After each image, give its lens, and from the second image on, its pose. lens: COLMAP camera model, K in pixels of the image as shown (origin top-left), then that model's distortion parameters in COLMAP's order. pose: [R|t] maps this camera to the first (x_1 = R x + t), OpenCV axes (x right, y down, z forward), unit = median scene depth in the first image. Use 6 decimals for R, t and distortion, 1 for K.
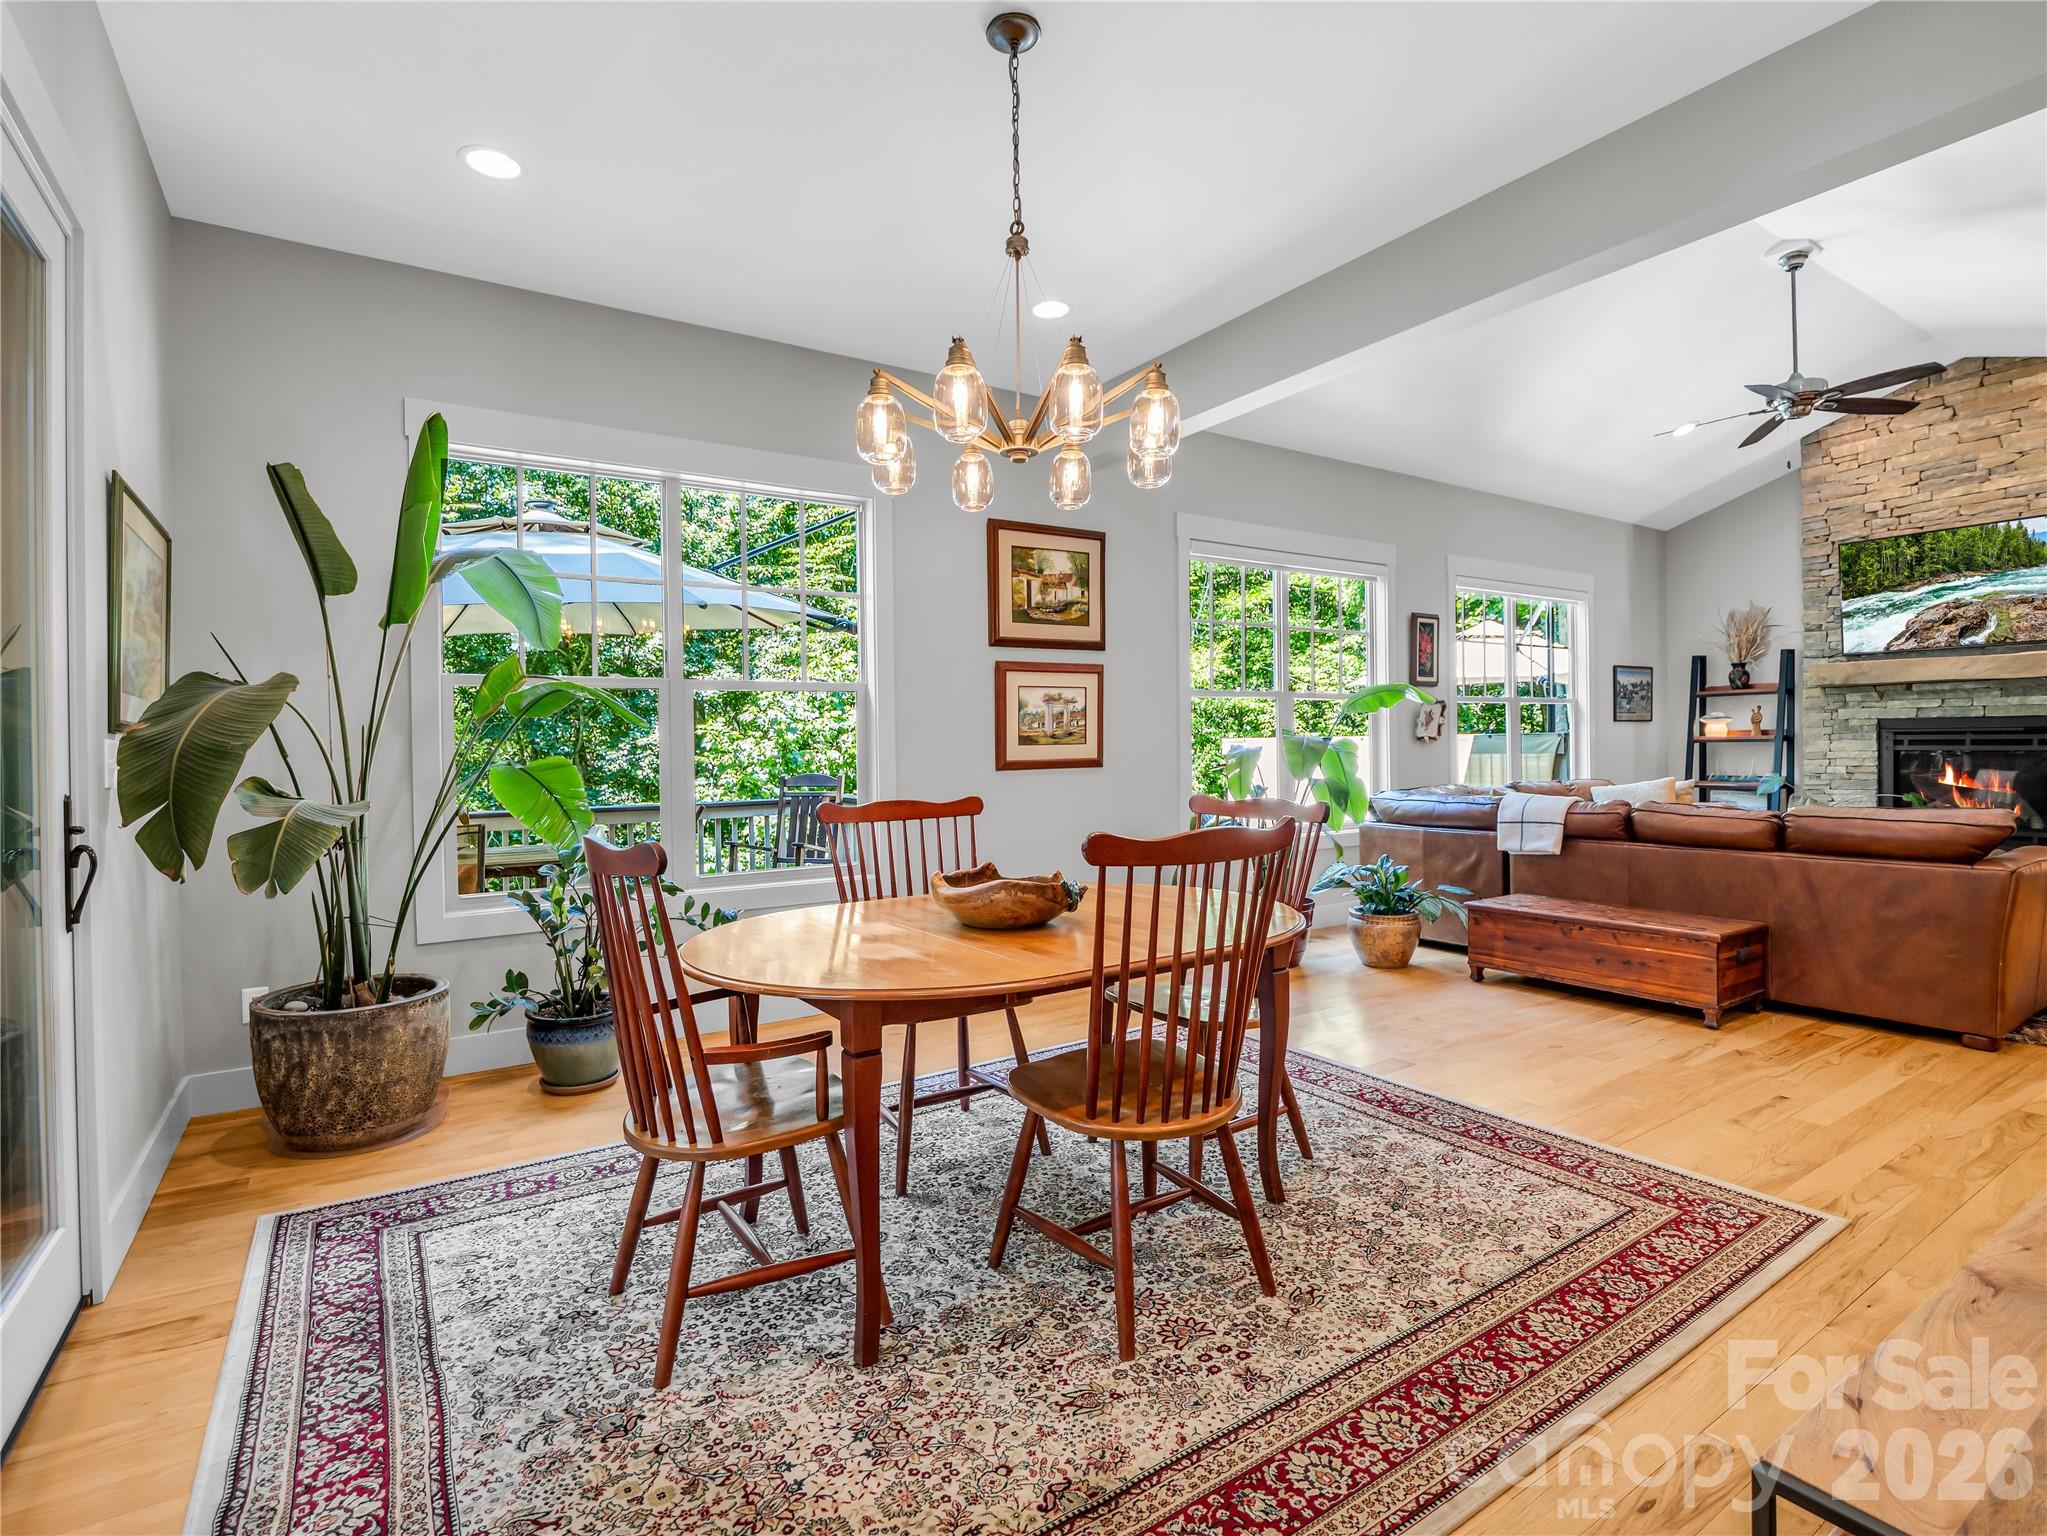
lens RADIAL K [[999.8, 0, 1043.7], [0, 999.8, 754.7], [0, 0, 1]] dist [-0.016726, 0.002634]
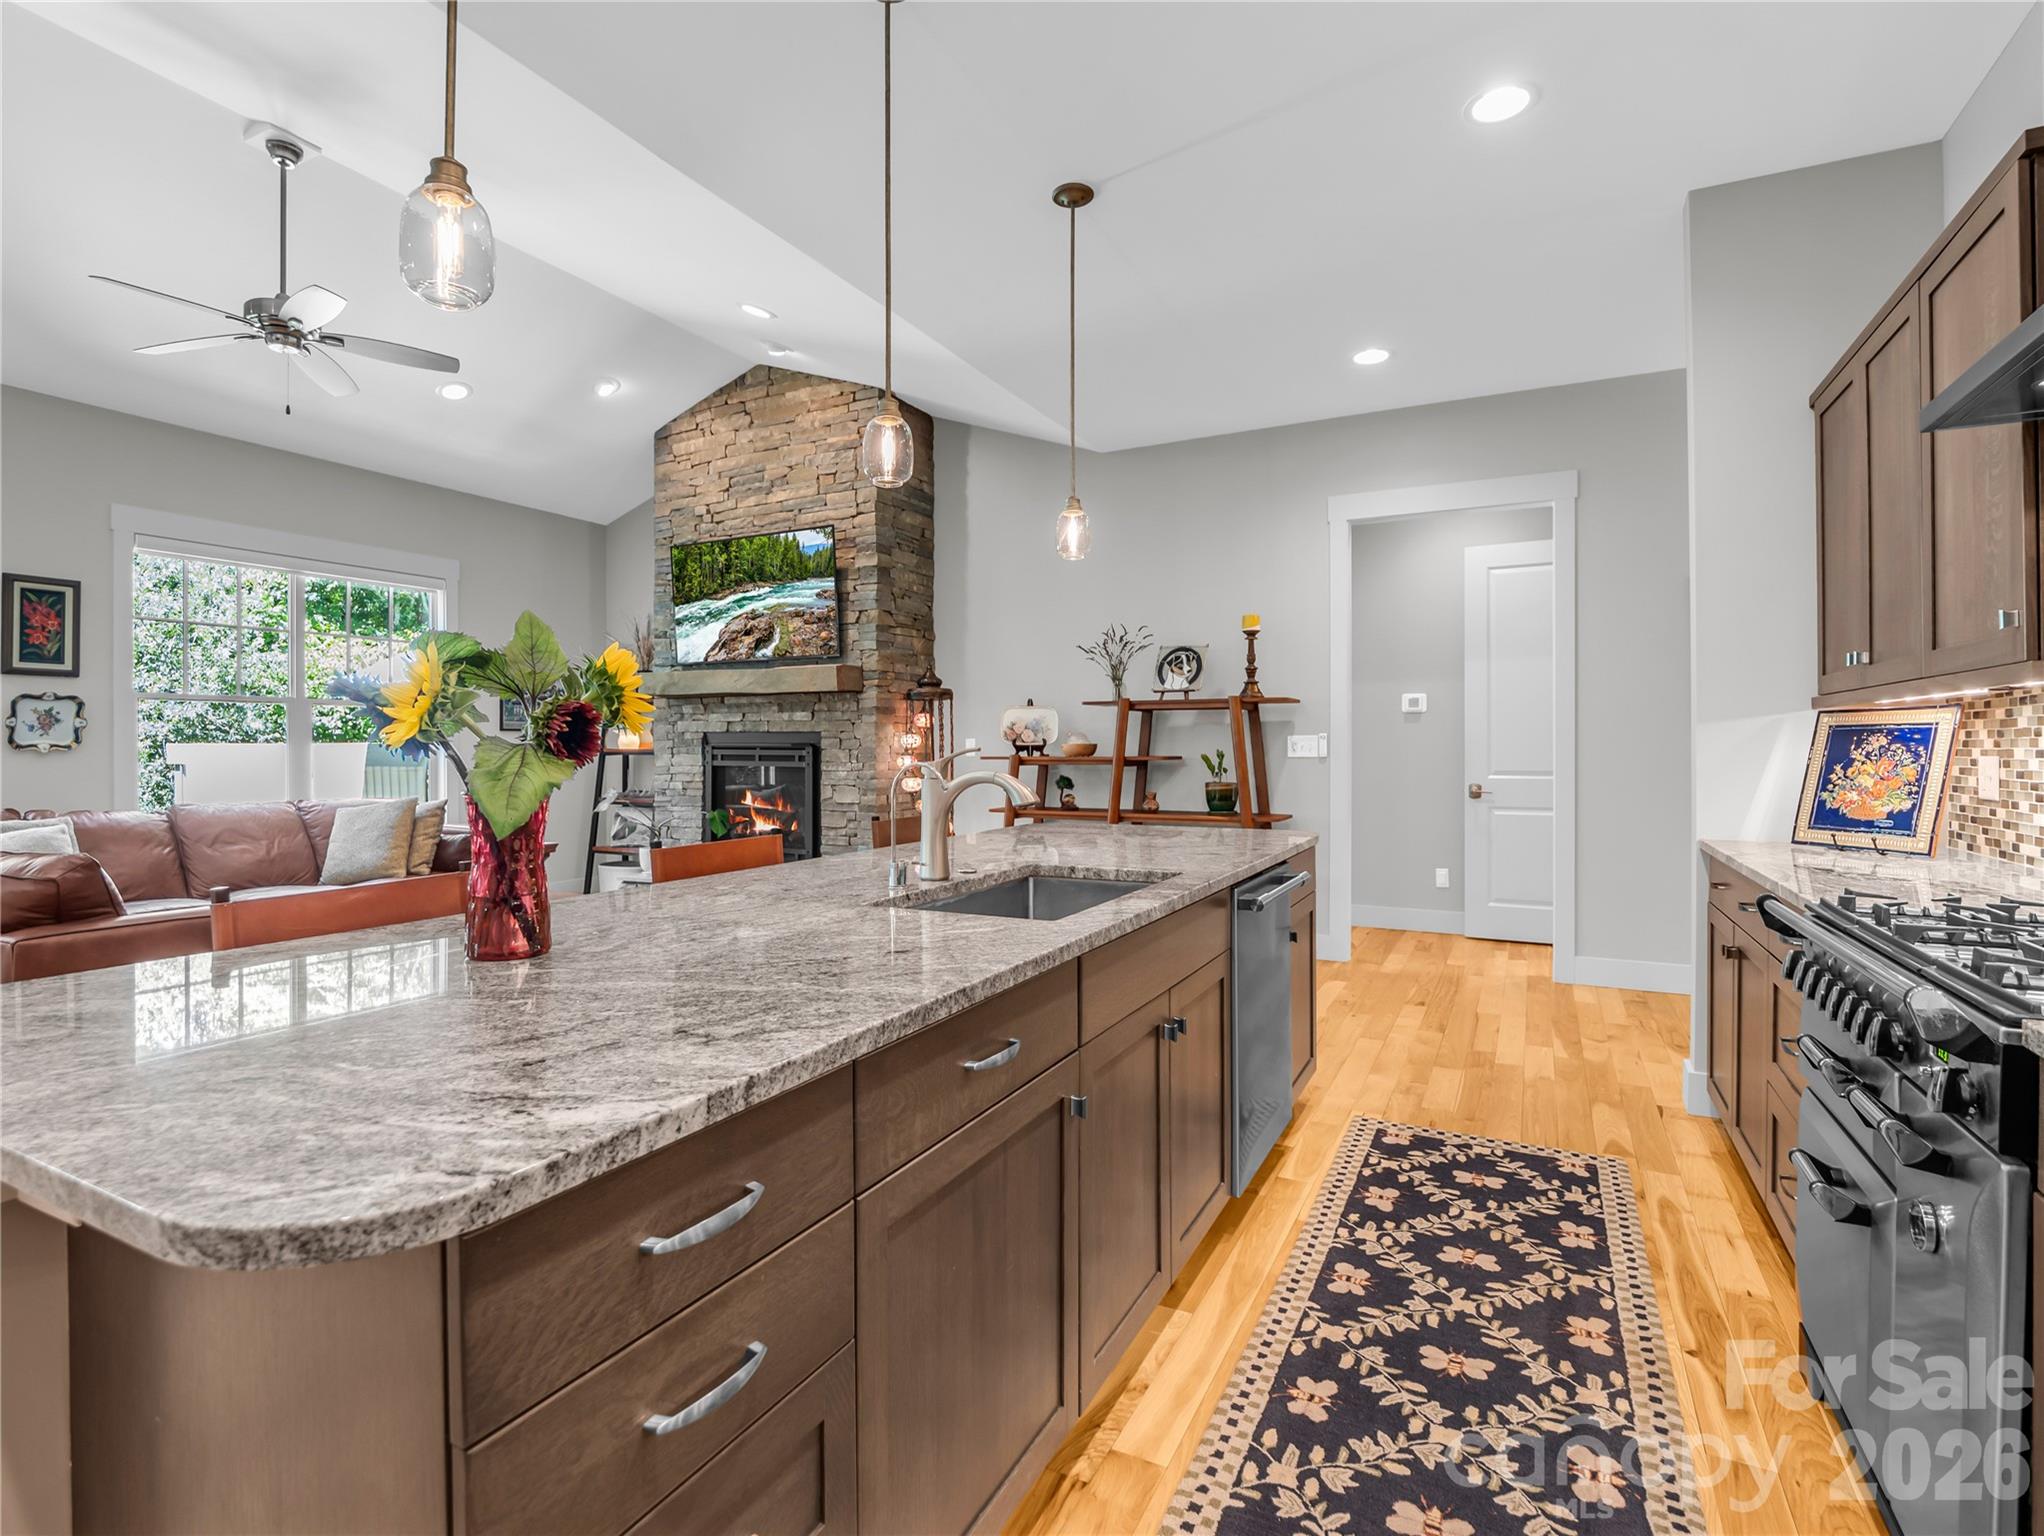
lens RADIAL K [[1017.9, 0, 995.1], [0, 1017.9, 754.8], [0, 0, 1]] dist [-0.014962, -0.000391]
pose [[0.878607, 0.009916, 0.477443, 0.636614], [-0.006927, 0.999944, -0.008019, -0.008760], [-0.477496, 0.003738, 0.878626, 0.002328]]
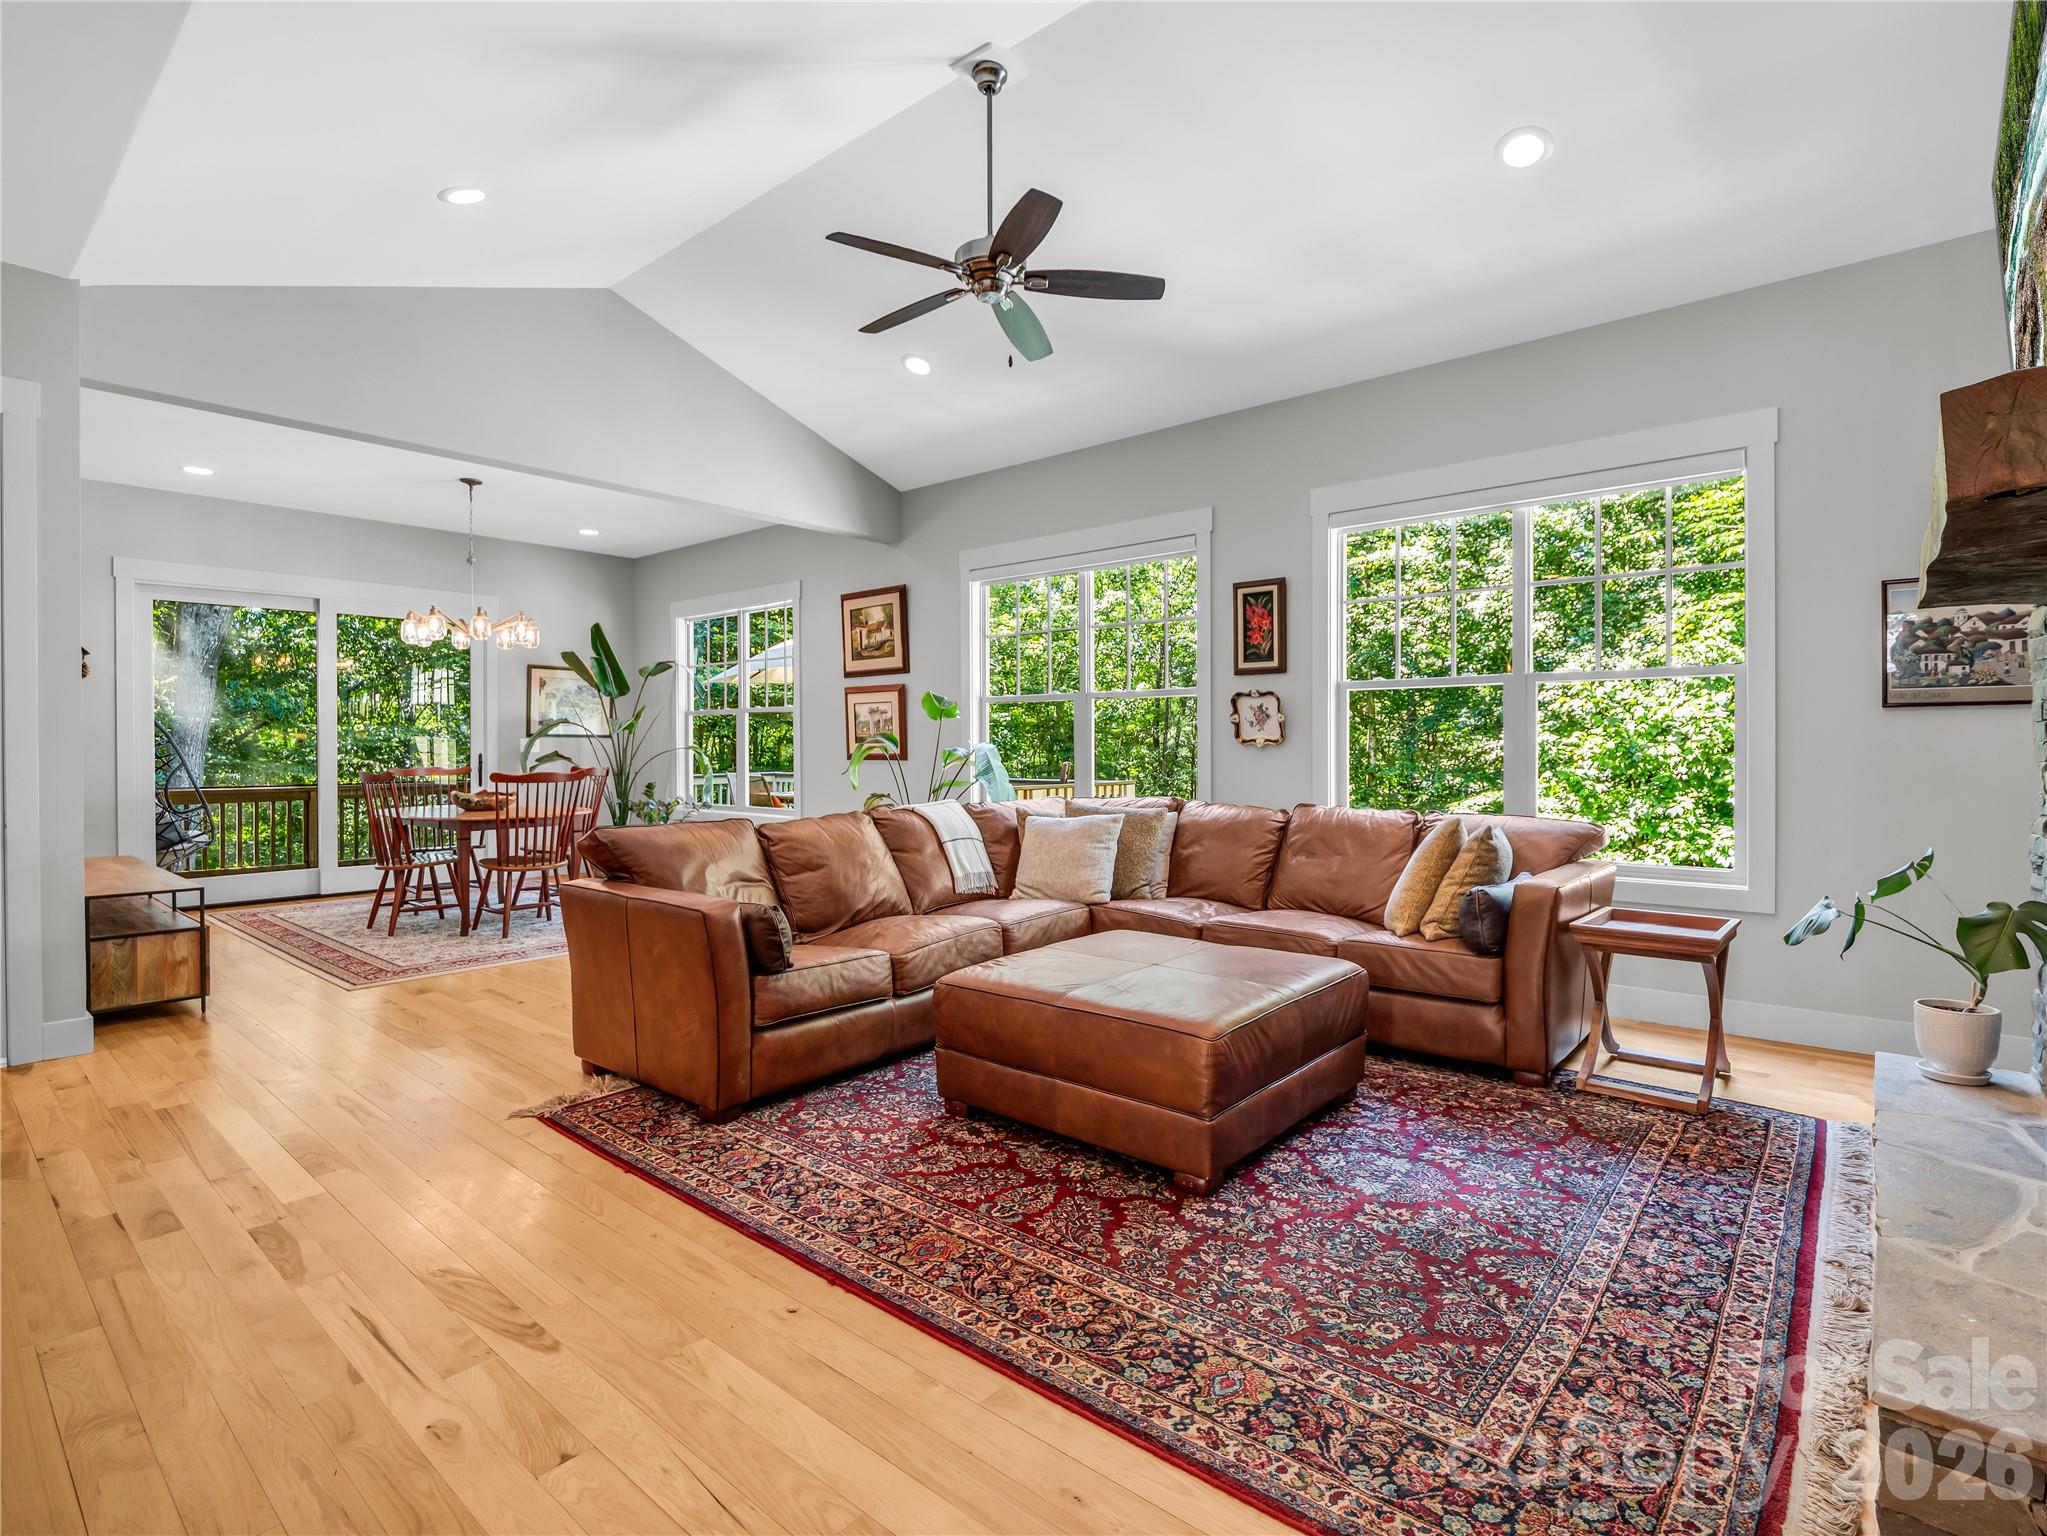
lens RADIAL K [[999.8, 0, 1043.7], [0, 999.8, 754.7], [0, 0, 1]] dist [-0.016726, 0.002634]
pose [[0.287095, 0.025673, -0.957558, 1.073691], [-0.010324, 0.999666, 0.023706, -0.022059], [0.957847, 0.003080, 0.287264, 0.609989]]
